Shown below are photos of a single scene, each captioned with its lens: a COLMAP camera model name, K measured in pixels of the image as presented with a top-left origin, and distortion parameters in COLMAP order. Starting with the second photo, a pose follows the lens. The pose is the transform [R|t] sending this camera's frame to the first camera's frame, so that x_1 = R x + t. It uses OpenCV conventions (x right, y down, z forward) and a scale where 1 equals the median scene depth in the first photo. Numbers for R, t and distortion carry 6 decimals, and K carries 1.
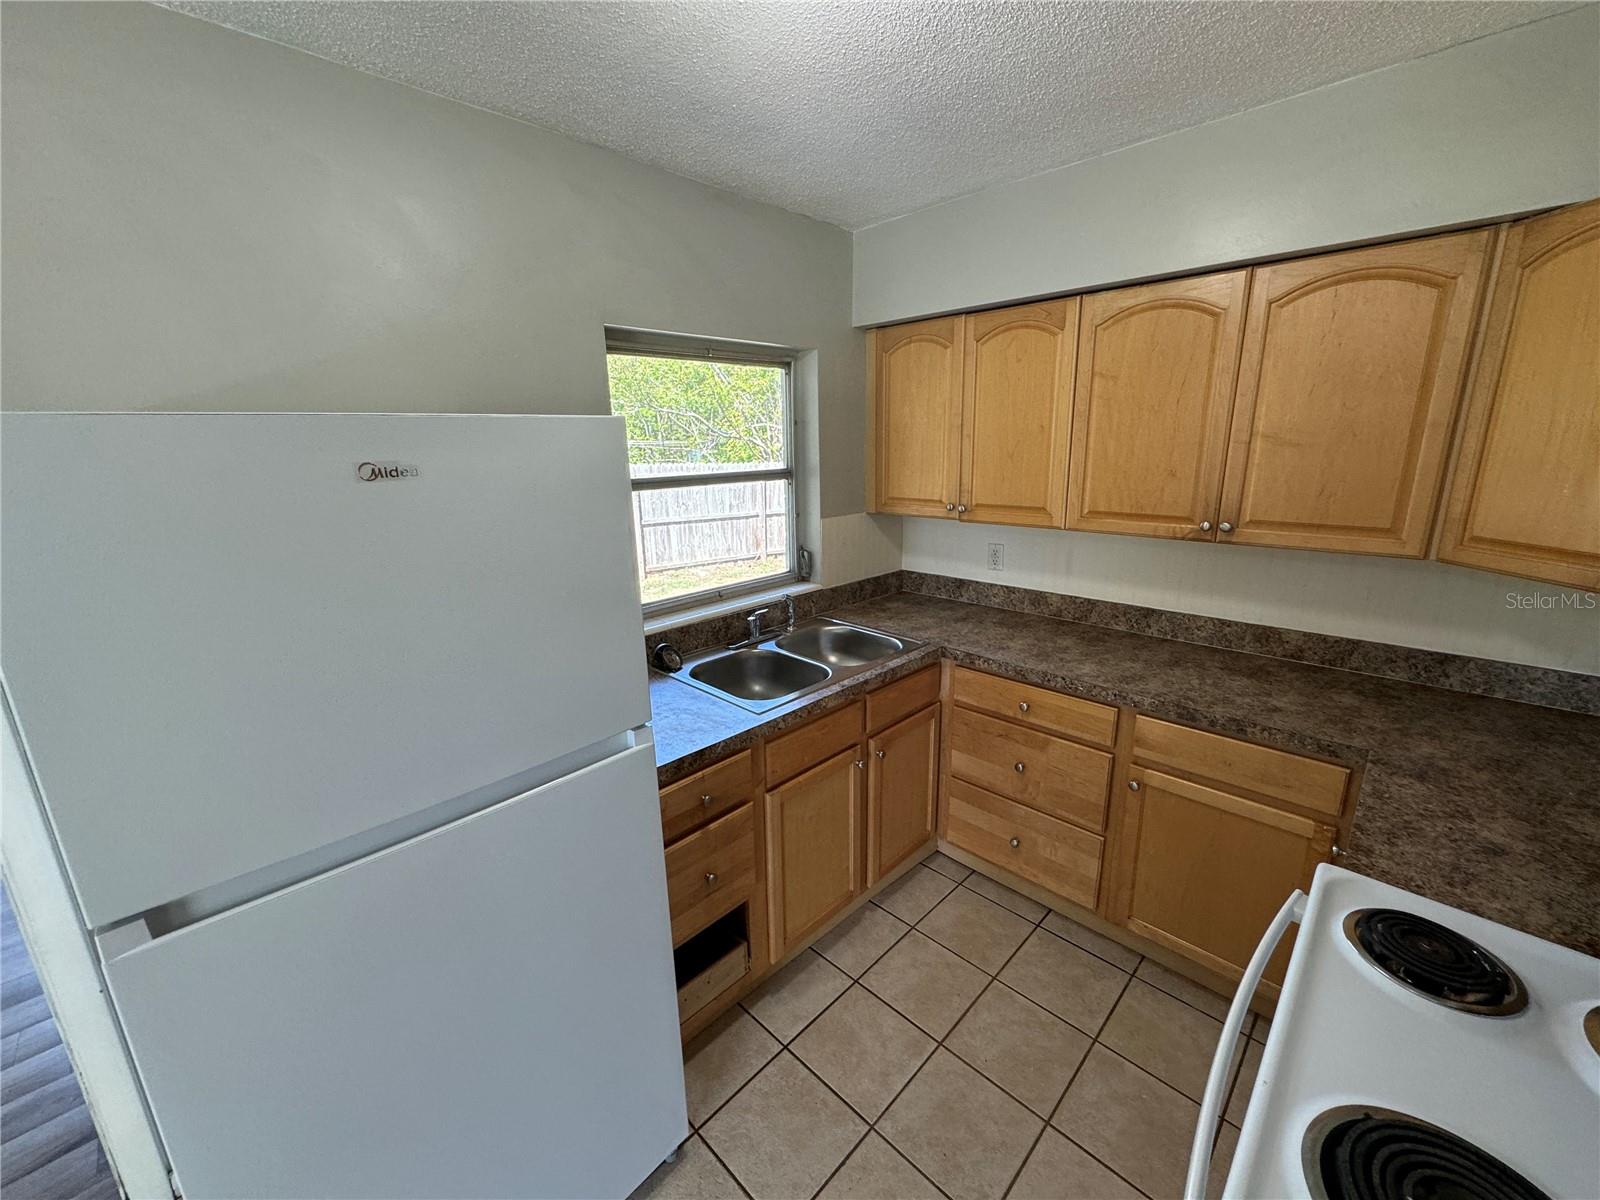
lens RADIAL K [[636.2, 0, 801.1], [0, 636.2, 595.9], [0, 0, 1]] dist [-0.001251, 0.000052]
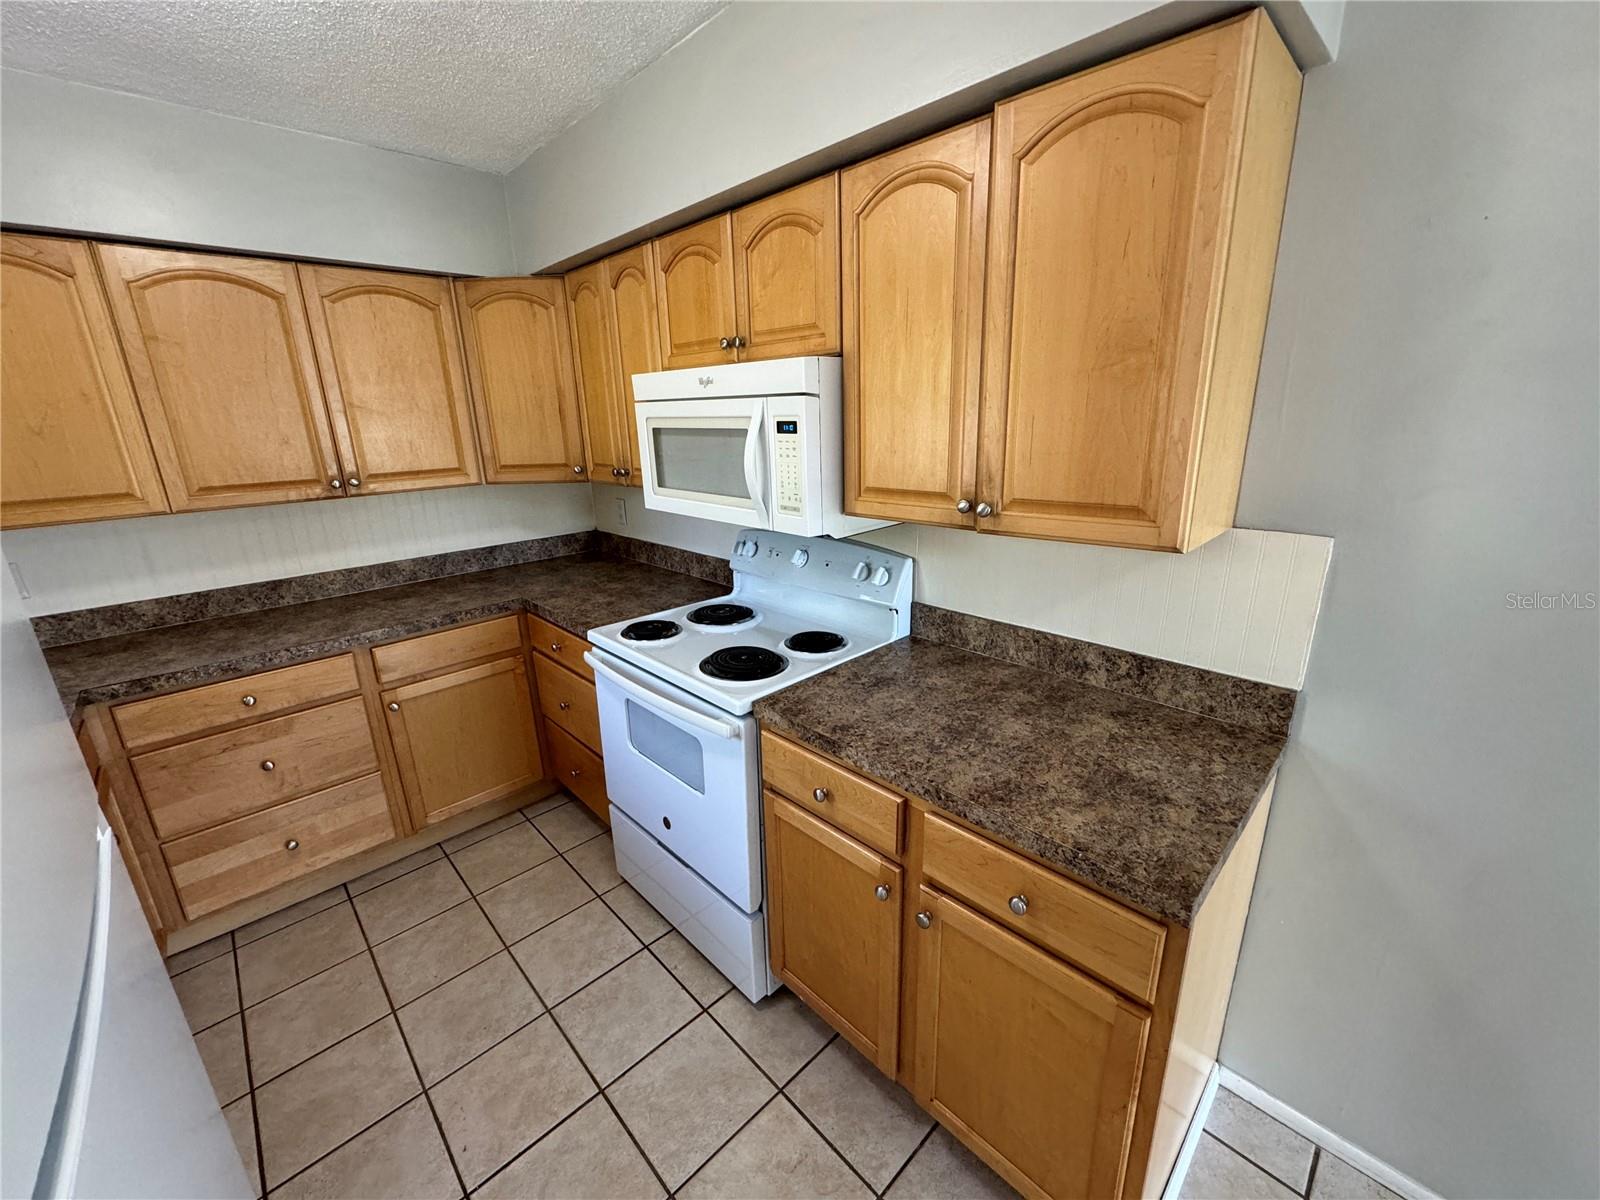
lens RADIAL K [[636.2, 0, 801.1], [0, 636.2, 595.9], [0, 0, 1]] dist [-0.001251, 0.000052]
pose [[0.027887, -0.260242, 0.965141, -0.494223], [0.268171, 0.932070, 0.243576, 0.024292], [-0.962968, 0.252030, 0.095782, 0.113699]]
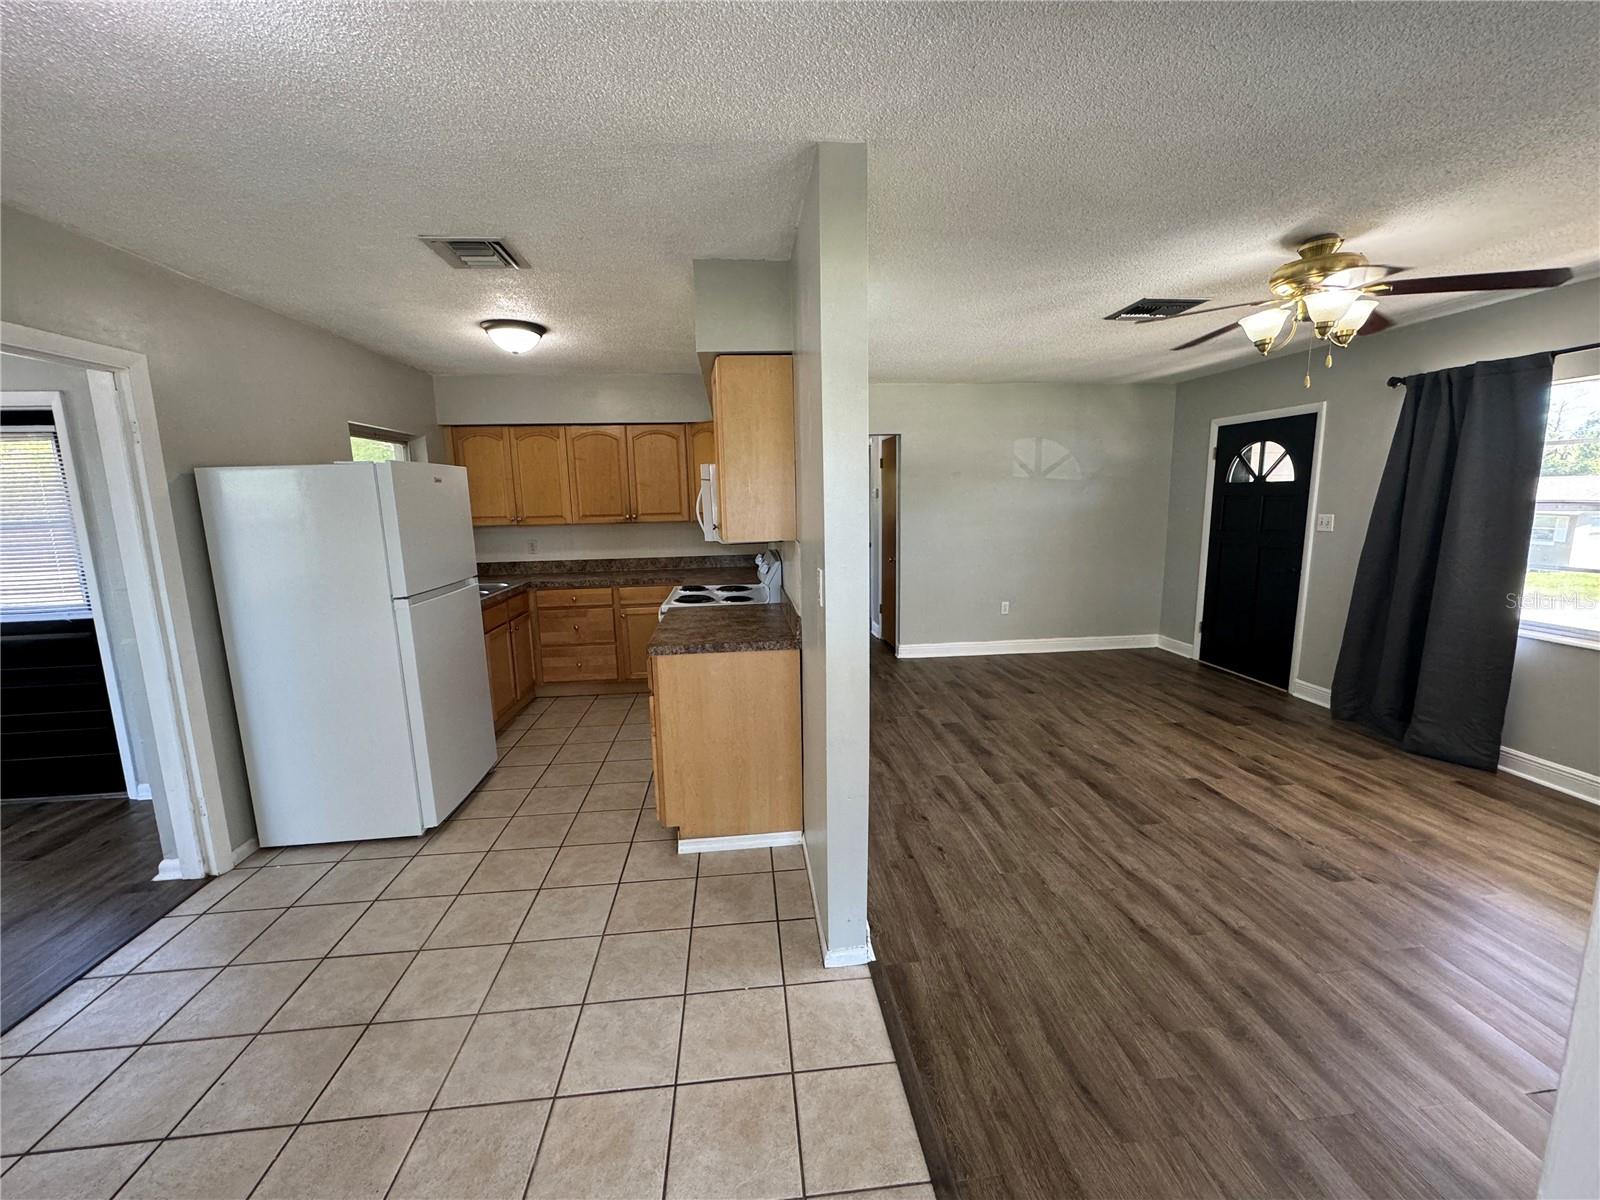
lens RADIAL K [[636.2, 0, 801.1], [0, 636.2, 595.9], [0, 0, 1]] dist [-0.001251, 0.000052]
pose [[0.639980, -0.114387, 0.759830, -0.901960], [0.193303, 0.981023, -0.015127, 0.373126], [-0.743680, 0.156558, 0.649946, -1.143931]]
